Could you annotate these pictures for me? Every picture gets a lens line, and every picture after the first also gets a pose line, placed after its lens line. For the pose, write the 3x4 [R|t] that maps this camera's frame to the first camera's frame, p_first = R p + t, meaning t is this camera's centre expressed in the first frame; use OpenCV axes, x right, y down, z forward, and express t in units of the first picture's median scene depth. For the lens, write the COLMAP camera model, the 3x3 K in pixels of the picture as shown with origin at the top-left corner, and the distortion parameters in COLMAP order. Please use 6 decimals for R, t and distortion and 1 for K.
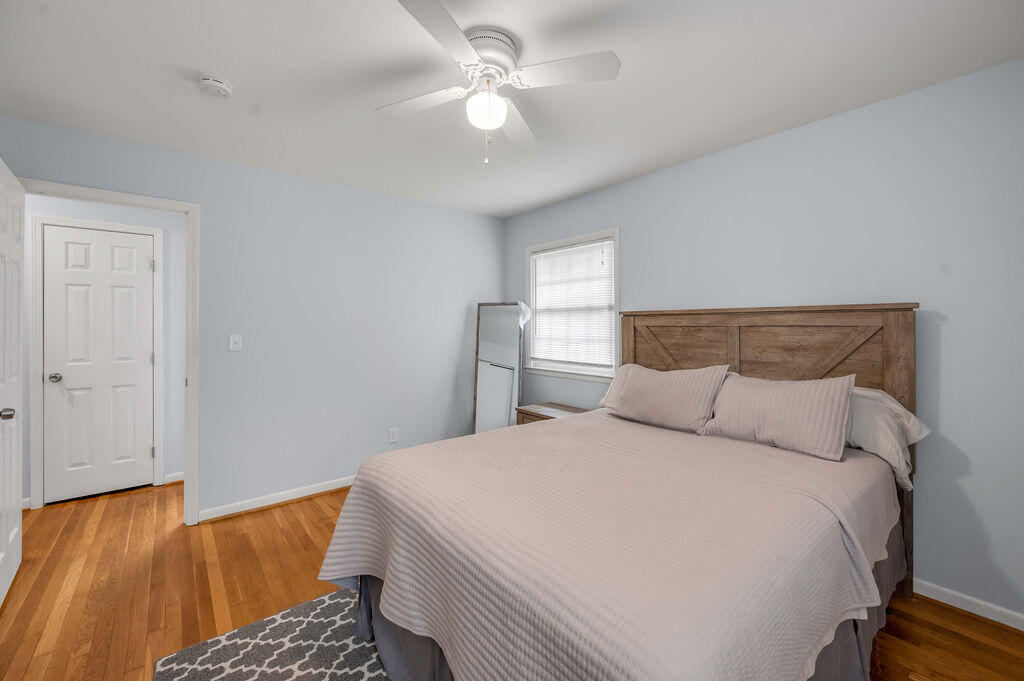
lens RADIAL K [[415.7, 0, 508.6], [0, 415.7, 327.5], [0, 0, 1]] dist [-0.002270, -0.000381]
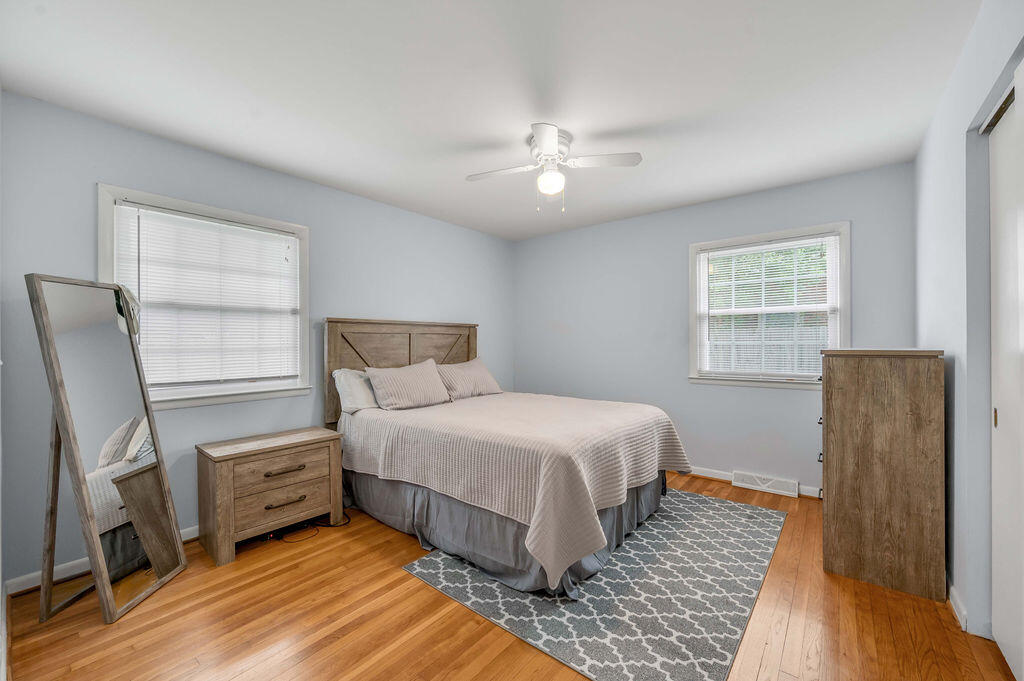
lens RADIAL K [[418.3, 0, 512.0], [0, 418.3, 340.5], [0, 0, 1]] dist [0.036548, -0.000006]
pose [[-0.195795, -0.002822, 0.980641, -0.897148], [0.003280, 0.999988, 0.003532, 0.015749], [-0.980639, 0.003908, -0.195784, 0.851403]]
